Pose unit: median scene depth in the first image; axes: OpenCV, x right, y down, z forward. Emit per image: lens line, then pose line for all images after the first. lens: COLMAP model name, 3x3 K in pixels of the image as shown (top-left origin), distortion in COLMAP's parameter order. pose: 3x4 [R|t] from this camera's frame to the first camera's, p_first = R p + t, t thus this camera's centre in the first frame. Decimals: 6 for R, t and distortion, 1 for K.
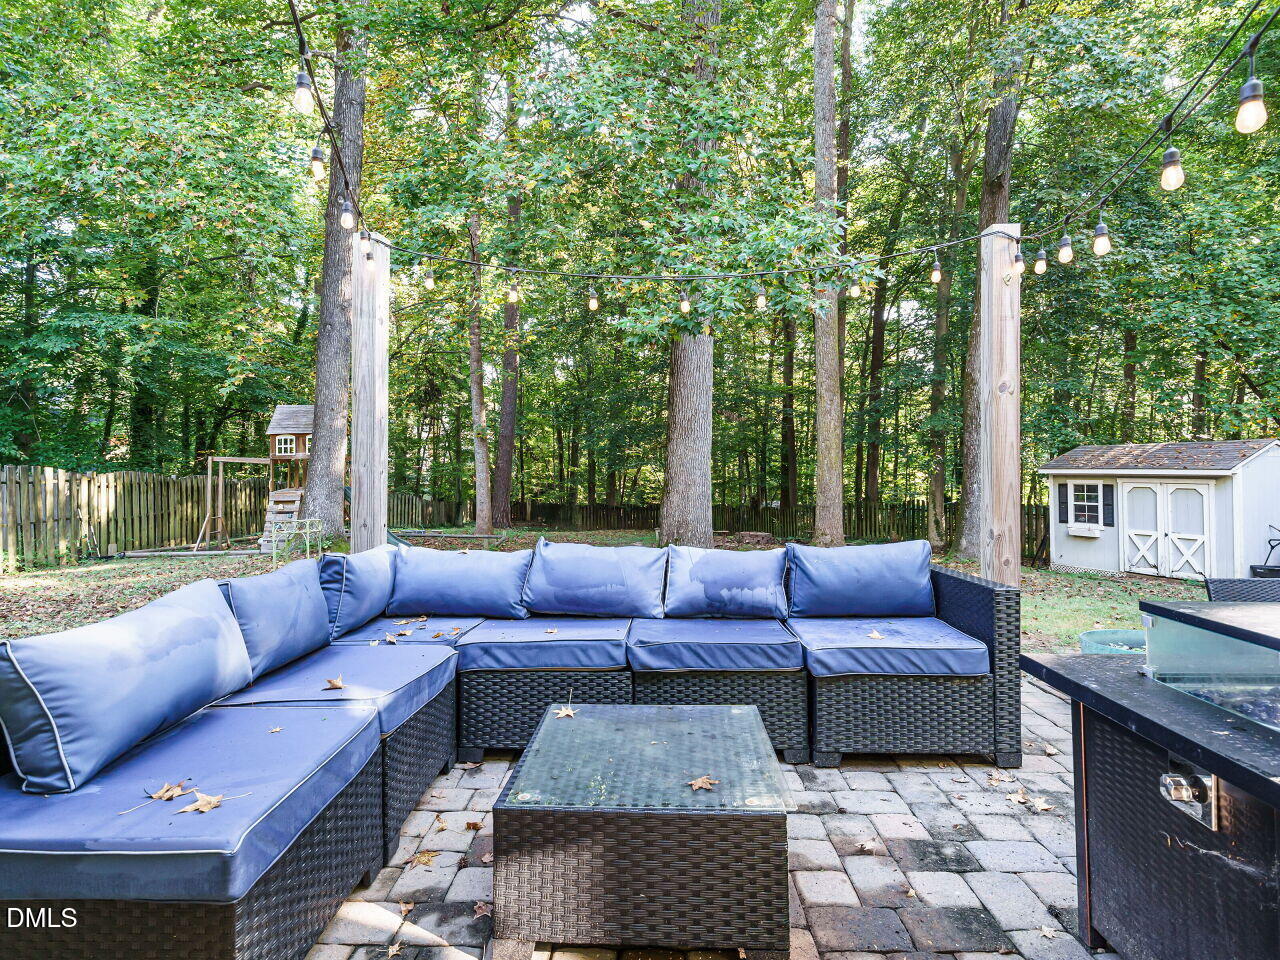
lens RADIAL K [[677.1, 0, 641.9], [0, 677.1, 457.8], [0, 0, 1]] dist [0.000705, 0.001444]
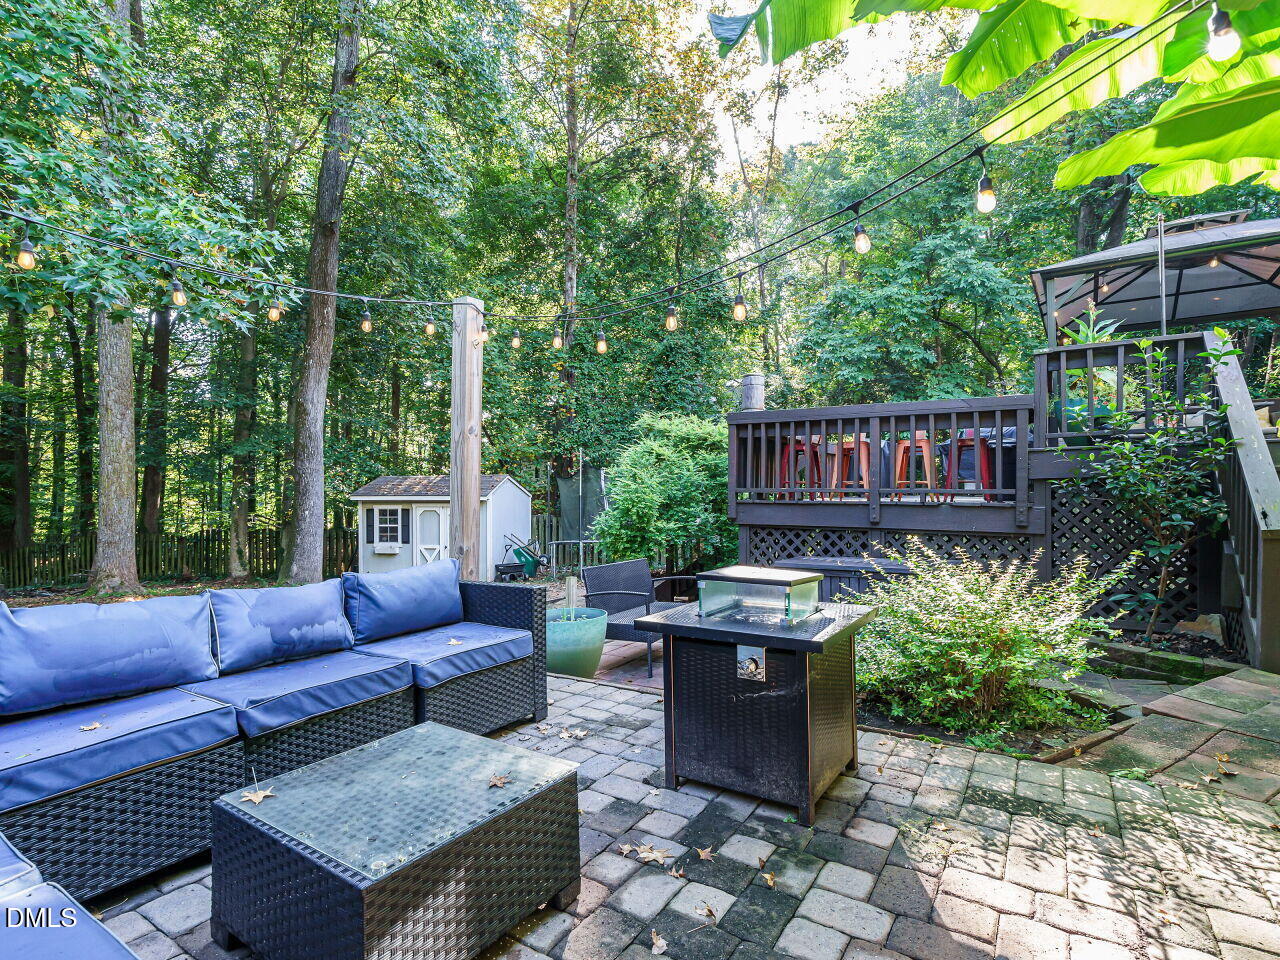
lens RADIAL K [[662.4, 0, 640.1], [0, 662.4, 494.2], [0, 0, 1]] dist [0.000644, 0.001438]
pose [[0.510639, 0.000466, 0.859795, -0.408251], [-0.012547, 0.999897, 0.006910, -0.000748], [-0.859704, -0.014316, 0.510592, 0.140408]]
